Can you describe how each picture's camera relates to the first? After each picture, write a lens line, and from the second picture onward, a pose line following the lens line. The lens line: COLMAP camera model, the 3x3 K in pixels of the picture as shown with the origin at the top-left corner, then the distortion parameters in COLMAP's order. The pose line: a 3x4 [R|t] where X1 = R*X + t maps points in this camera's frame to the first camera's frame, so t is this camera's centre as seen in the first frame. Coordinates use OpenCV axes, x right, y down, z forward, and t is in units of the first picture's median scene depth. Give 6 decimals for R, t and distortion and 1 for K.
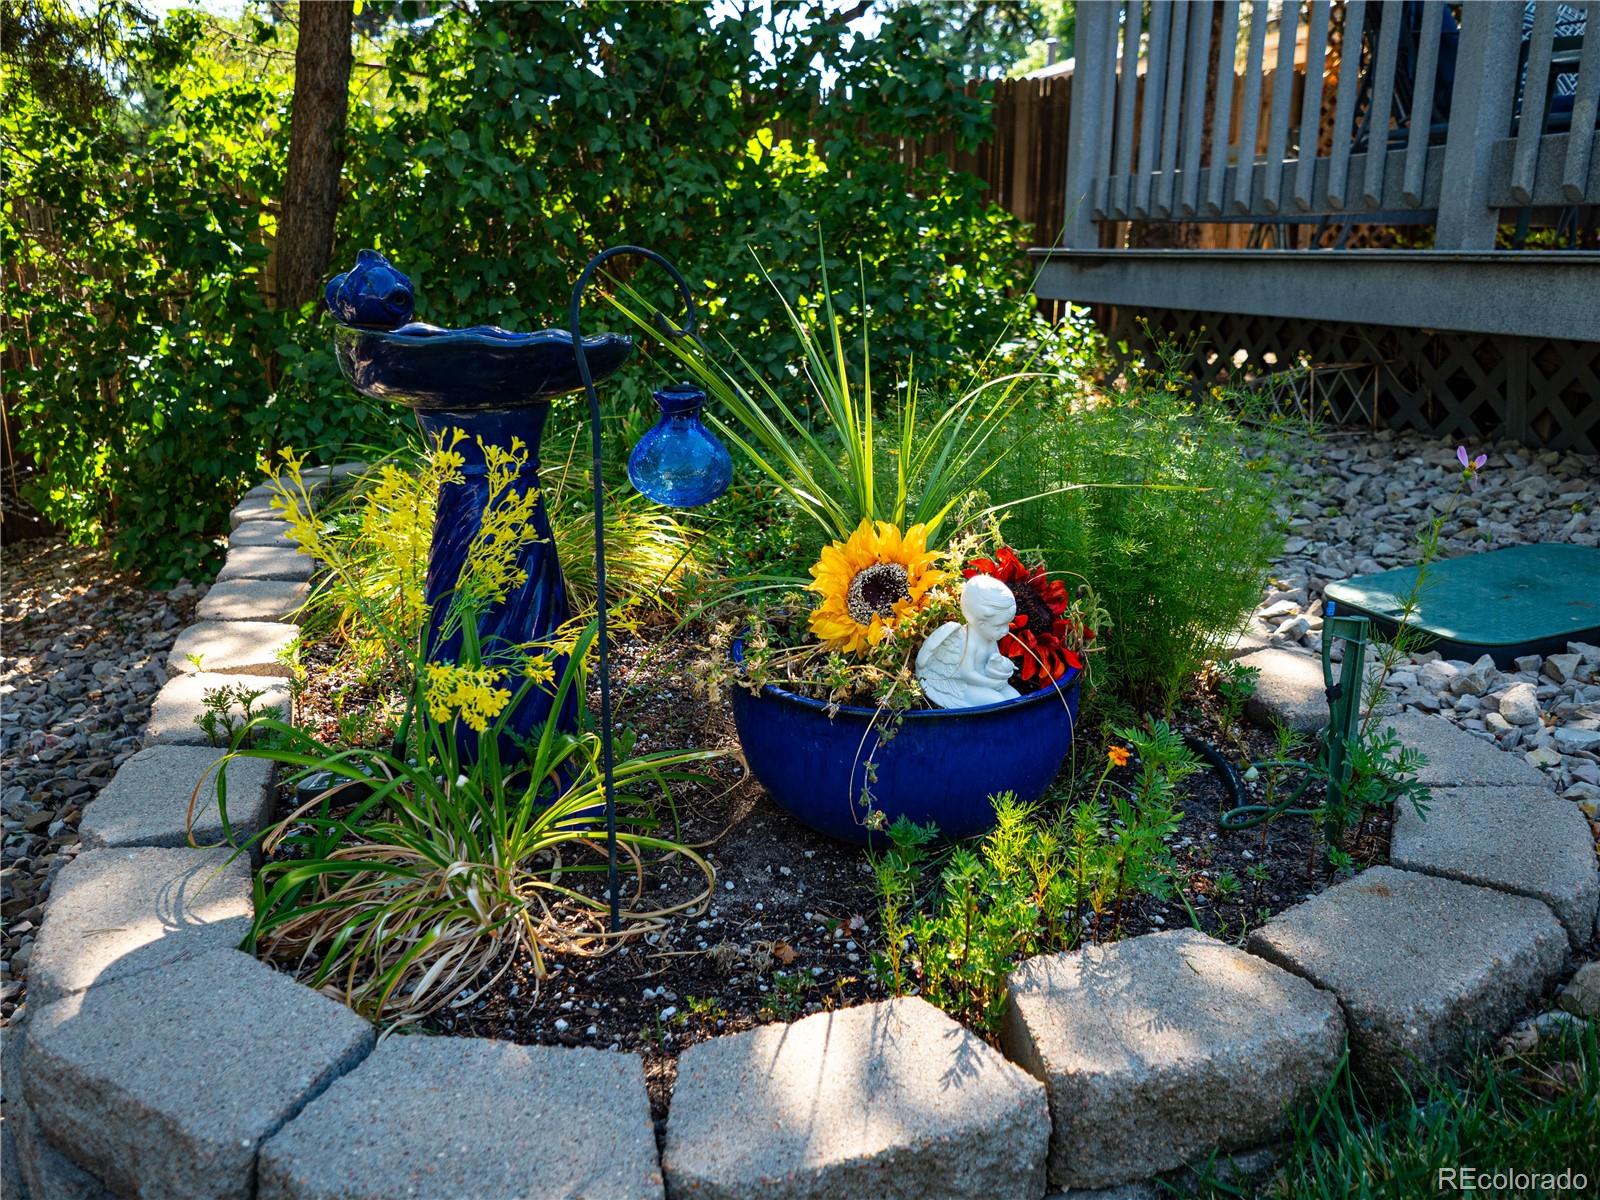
lens RADIAL K [[1302.7, 0, 799.4], [0, 1302.7, 598.8], [0, 0, 1]] dist [0.001615, -0.001735]
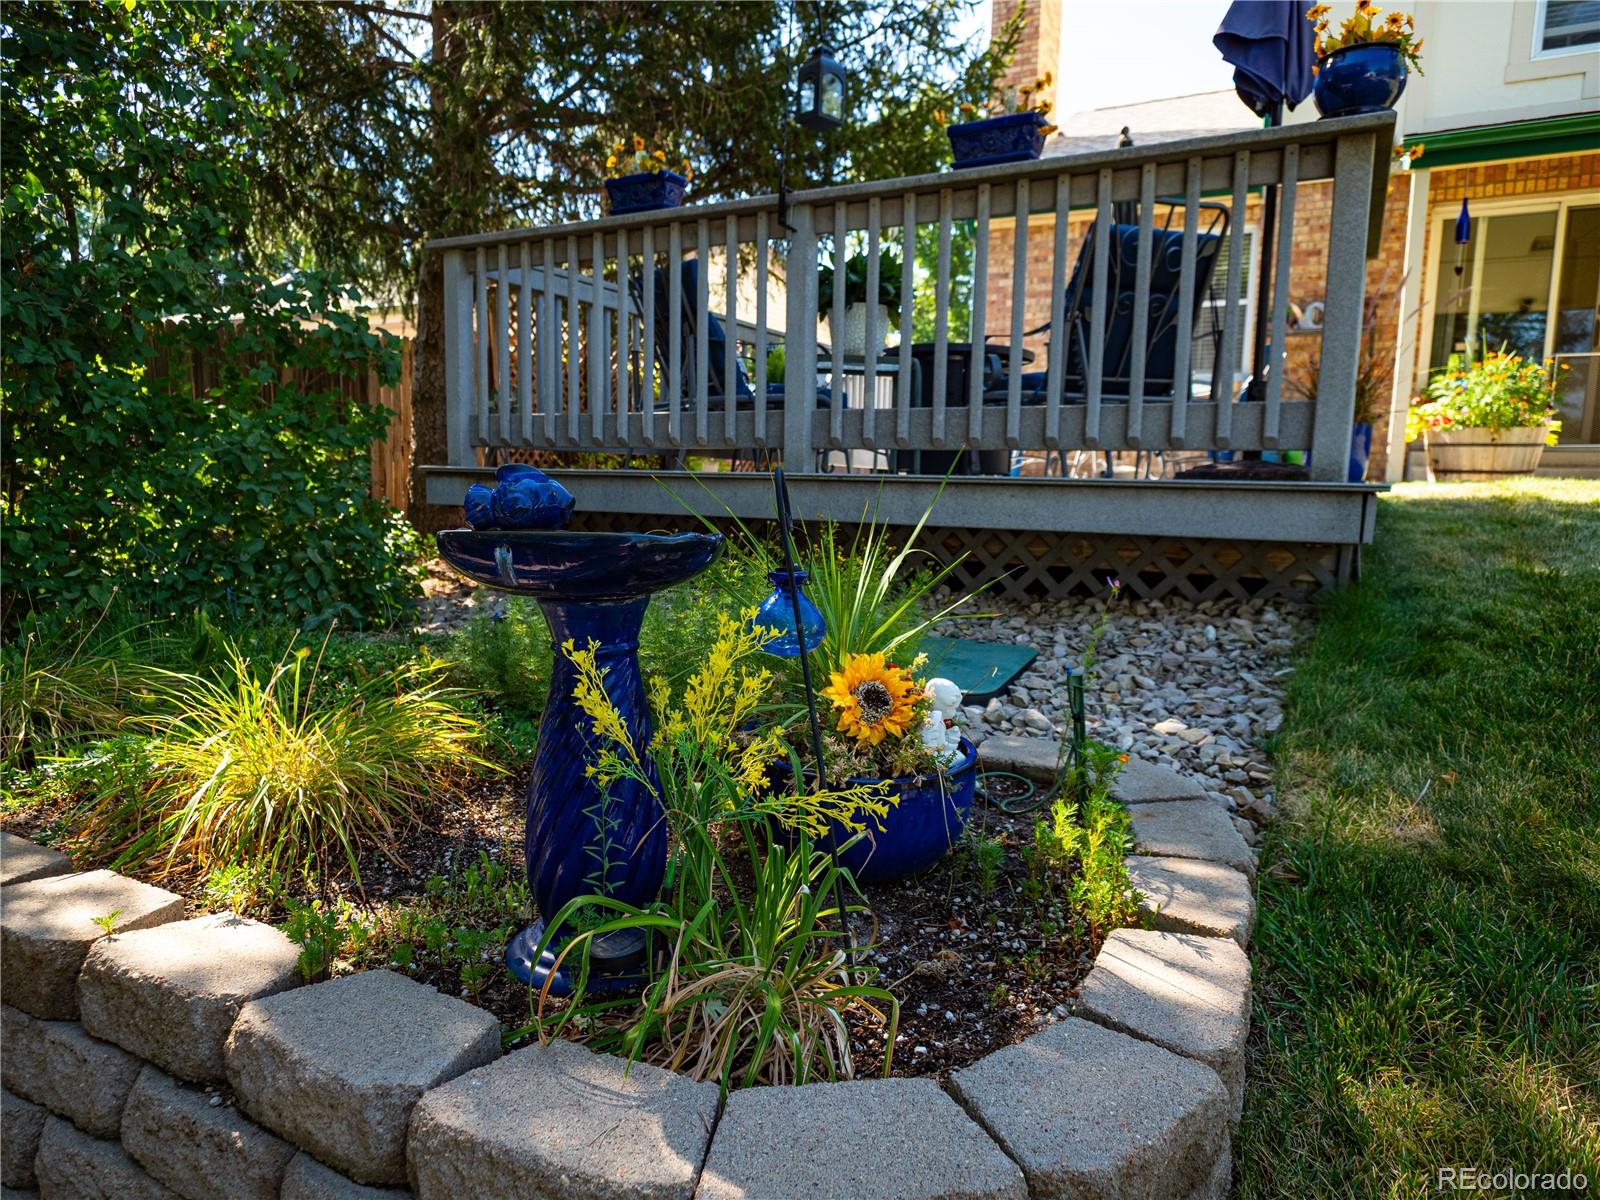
lens RADIAL K [[1023.4, 0, 800.0], [0, 1023.4, 604.8], [0, 0, 1]] dist [-0.003558, -0.000170]
pose [[0.708668, -0.074211, 0.701628, -0.779781], [0.162904, 0.984793, -0.060378, -0.054697], [-0.686478, 0.157086, 0.709981, 0.222956]]
